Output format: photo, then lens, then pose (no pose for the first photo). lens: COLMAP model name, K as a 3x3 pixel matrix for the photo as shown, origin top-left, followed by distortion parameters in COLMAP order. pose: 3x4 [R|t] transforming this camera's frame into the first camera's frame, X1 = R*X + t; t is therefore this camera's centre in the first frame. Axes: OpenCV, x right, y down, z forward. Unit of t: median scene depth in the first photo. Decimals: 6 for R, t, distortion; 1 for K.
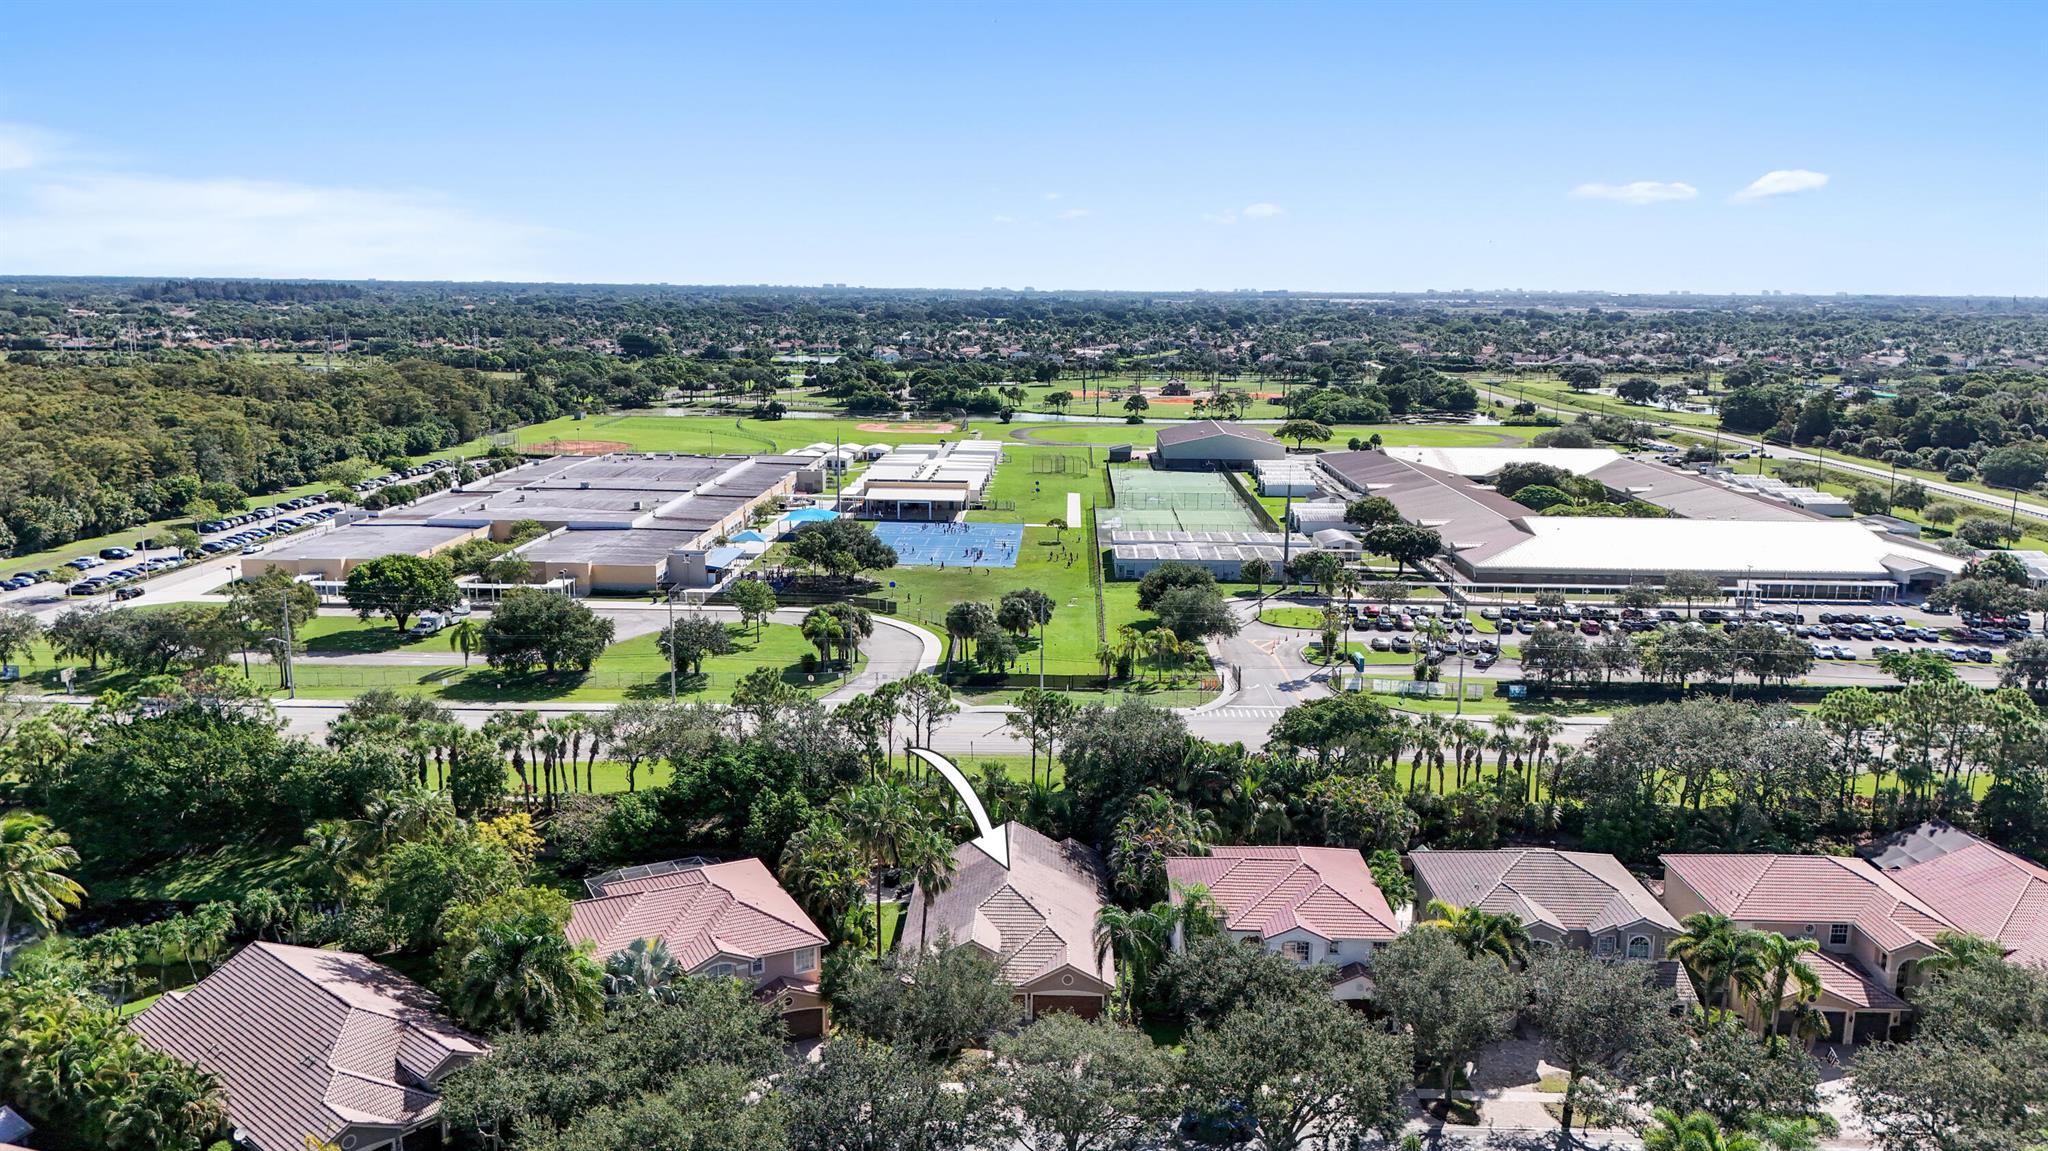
lens RADIAL K [[1519.4, 0, 1024.0], [0, 1519.4, 575.5], [0, 0, 1]] dist [0.104124, -0.137429]
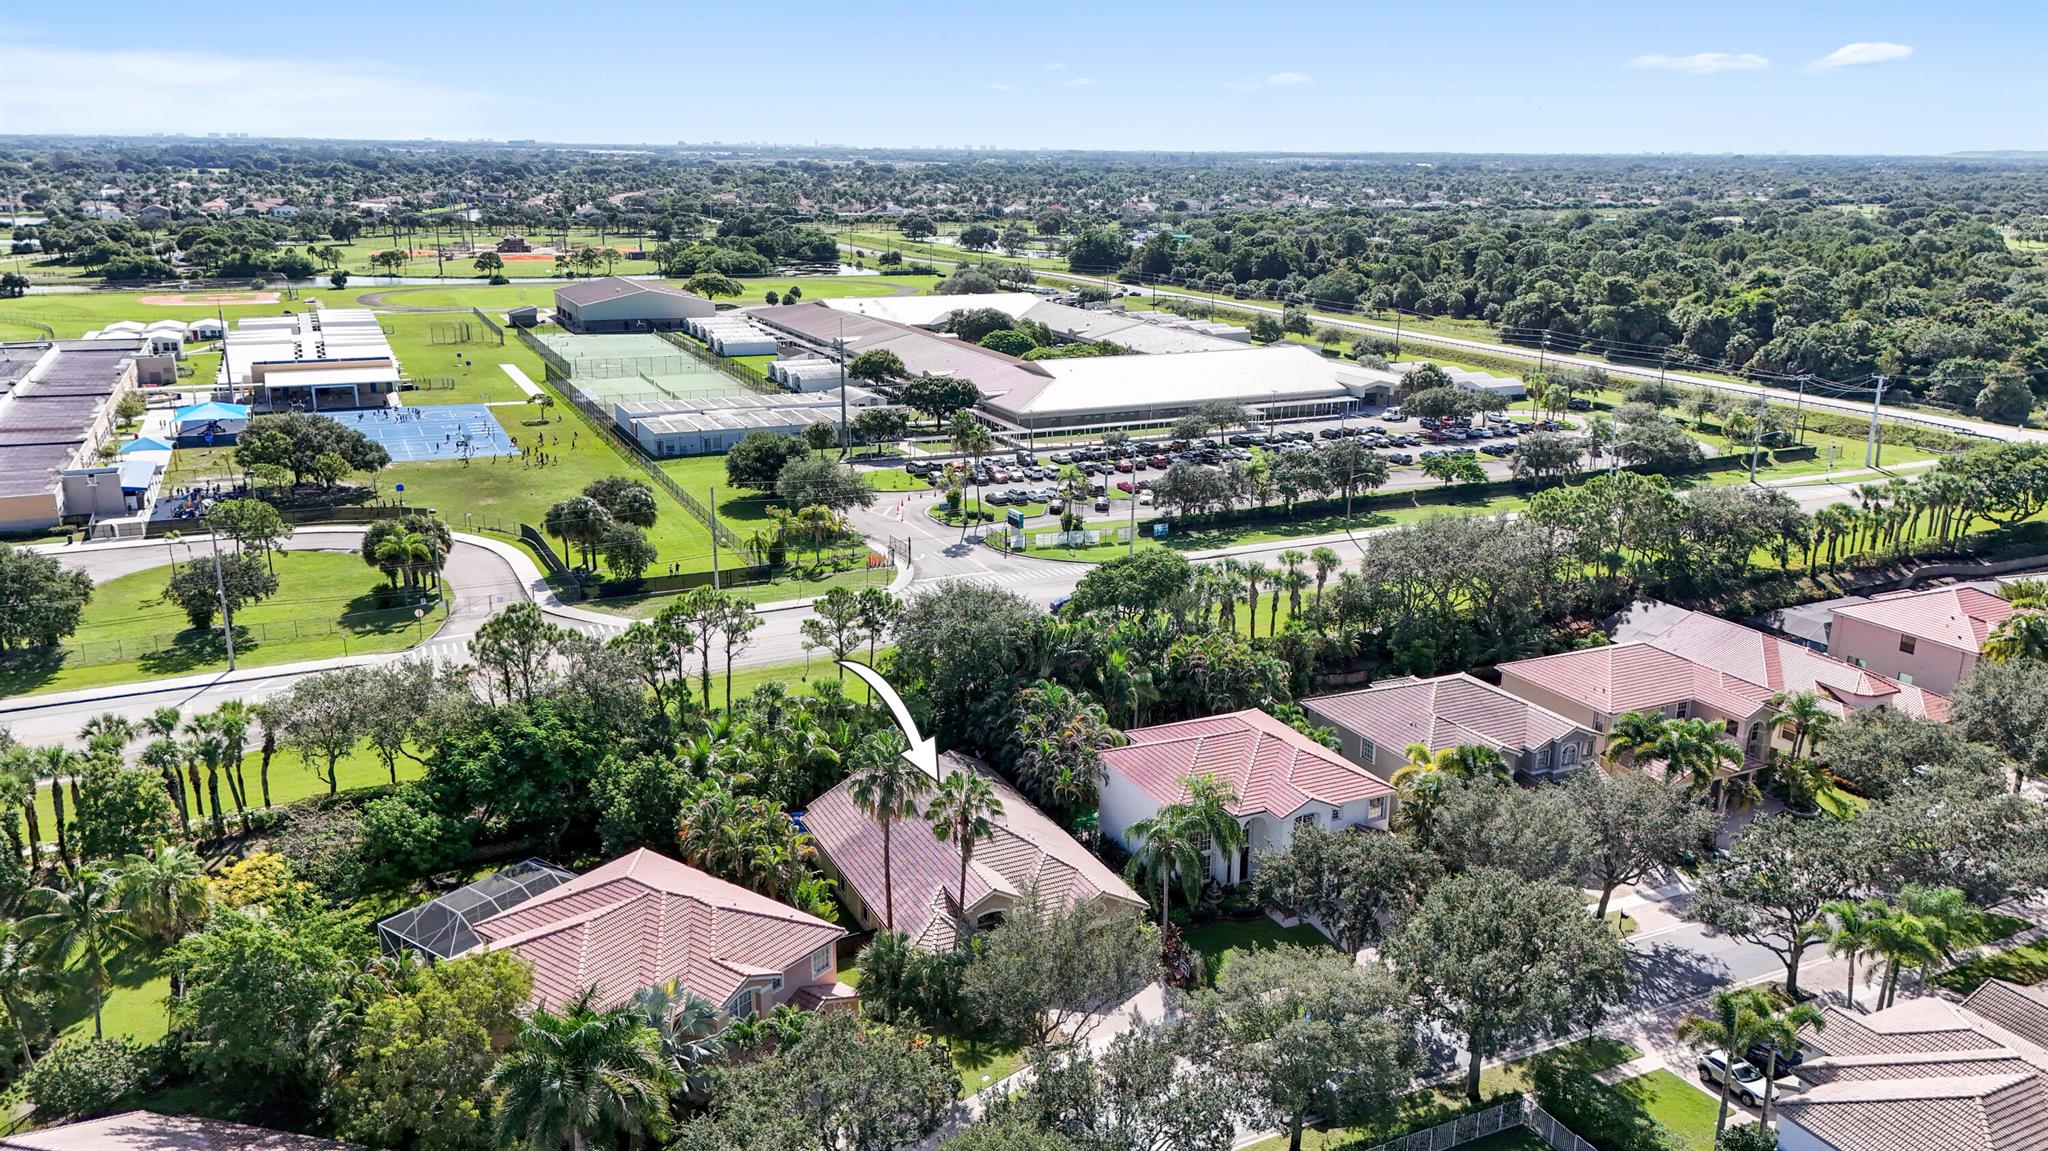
lens RADIAL K [[1519.4, 0, 1024.0], [0, 1519.4, 575.5], [0, 0, 1]] dist [0.104124, -0.137429]
pose [[0.887317, -0.125184, 0.443844, -0.158910], [0.084537, 0.990296, 0.110305, -0.009963], [-0.453346, -0.060355, 0.889289, 0.109969]]
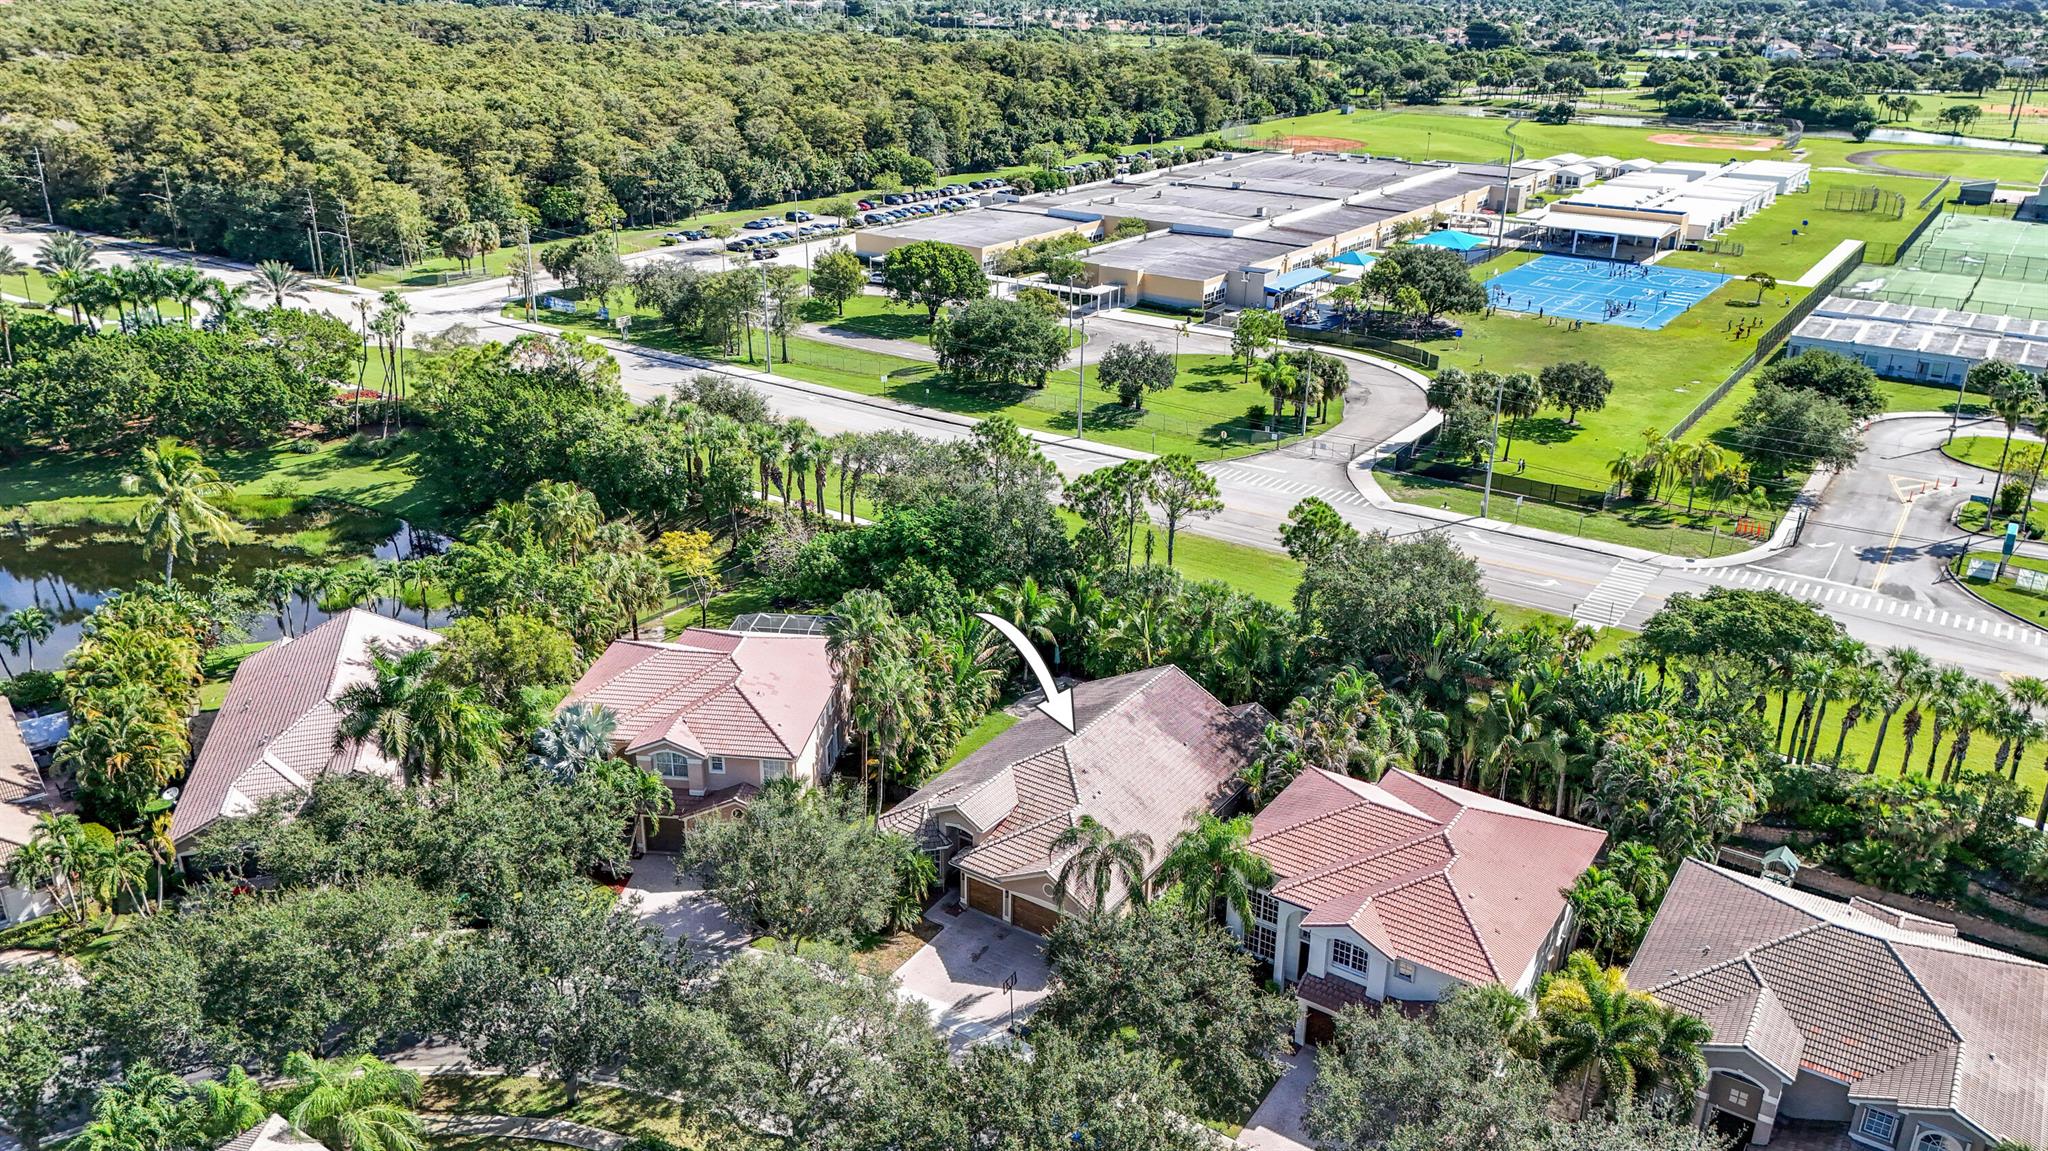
lens RADIAL K [[1515.4, 0, 1028.2], [0, 1515.4, 604.5], [0, 0, 1]] dist [0.072856, -0.067976]
pose [[0.841412, 0.213530, -0.496418, 0.153215], [-0.108314, 0.966619, 0.232196, -0.018665], [0.529428, -0.141604, 0.836454, 0.167191]]
